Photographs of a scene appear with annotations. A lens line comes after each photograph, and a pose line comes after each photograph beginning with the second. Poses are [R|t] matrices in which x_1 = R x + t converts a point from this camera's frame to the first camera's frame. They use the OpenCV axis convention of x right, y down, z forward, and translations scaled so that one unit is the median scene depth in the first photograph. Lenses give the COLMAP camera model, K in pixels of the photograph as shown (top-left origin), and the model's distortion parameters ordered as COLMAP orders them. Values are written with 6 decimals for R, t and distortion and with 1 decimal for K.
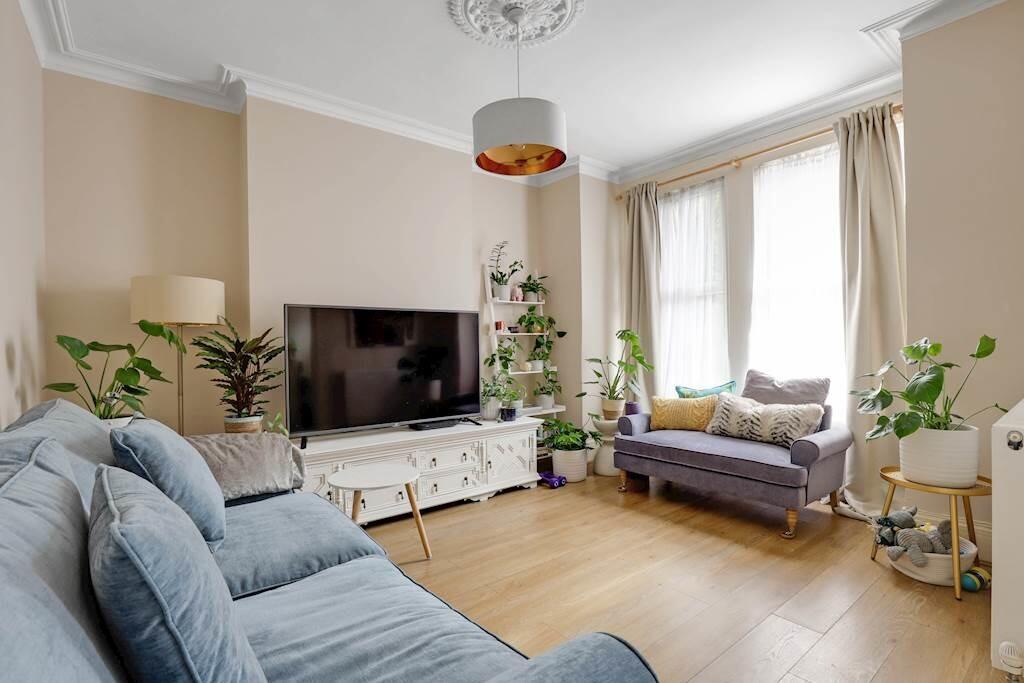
lens RADIAL K [[479.2, 0, 512.0], [0, 479.2, 341.5], [0, 0, 1]] dist [-0.024673, 0.000230]
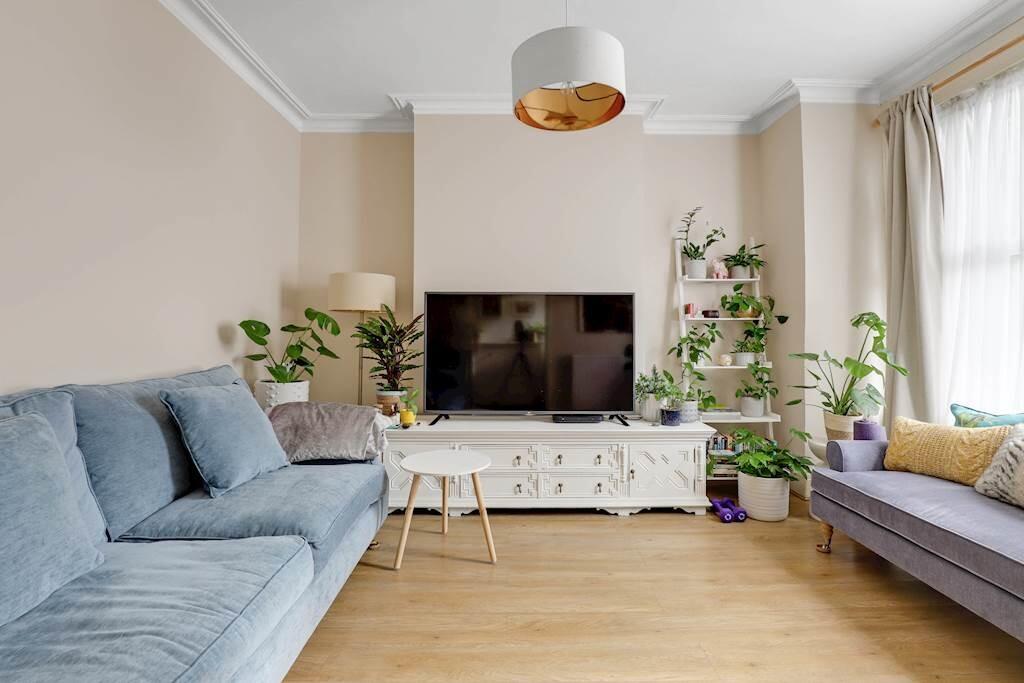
lens RADIAL K [[476.0, 0, 513.0], [0, 476.0, 312.8], [0, 0, 1]] dist [-0.026233, 0.001225]
pose [[0.791976, -0.008575, -0.610492, 0.279056], [-0.009144, 0.999623, -0.025904, -0.002871], [0.610484, 0.026098, 0.791599, 0.191257]]
